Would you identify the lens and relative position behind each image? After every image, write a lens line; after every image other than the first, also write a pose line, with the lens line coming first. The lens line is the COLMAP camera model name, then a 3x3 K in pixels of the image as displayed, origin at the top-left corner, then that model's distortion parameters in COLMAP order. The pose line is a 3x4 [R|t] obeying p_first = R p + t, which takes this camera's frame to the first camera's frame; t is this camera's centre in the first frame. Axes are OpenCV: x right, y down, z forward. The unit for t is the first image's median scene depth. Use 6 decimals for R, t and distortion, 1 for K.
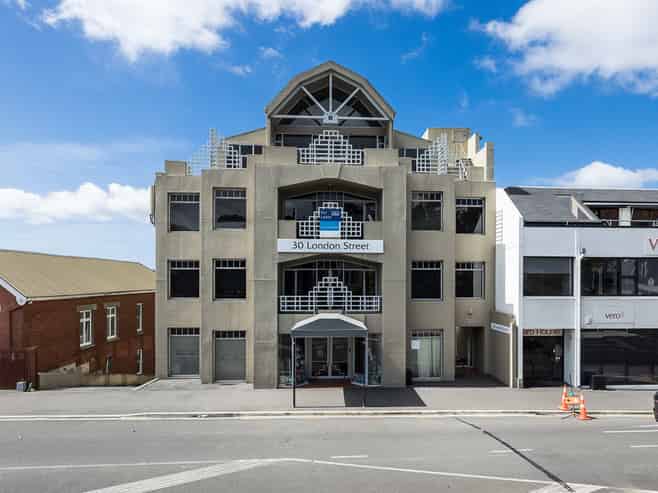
lens RADIAL K [[367.5, 0, 329.0], [0, 367.5, 246.5], [0, 0, 1]] dist [0.038915, -0.059156]
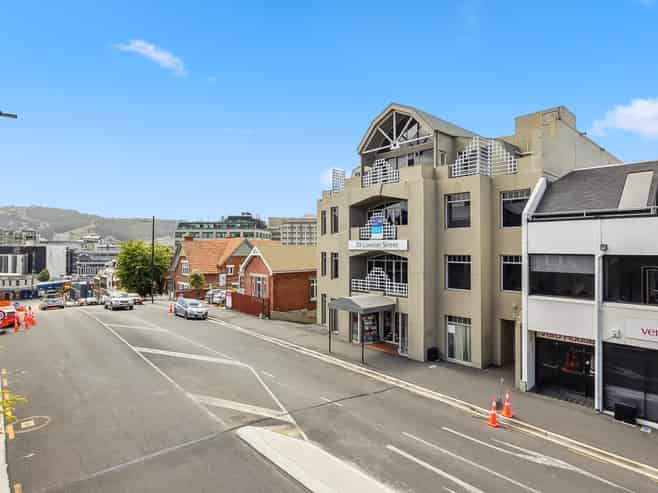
lens RADIAL K [[375.0, 0, 329.0], [0, 375.0, 246.5], [0, 0, 1]] dist [0.002454, 0.001415]
pose [[0.628536, -0.007542, -0.777744, 0.965525], [0.019219, 0.999798, 0.005837, -0.006962], [0.777543, -0.018617, 0.628554, -0.012751]]
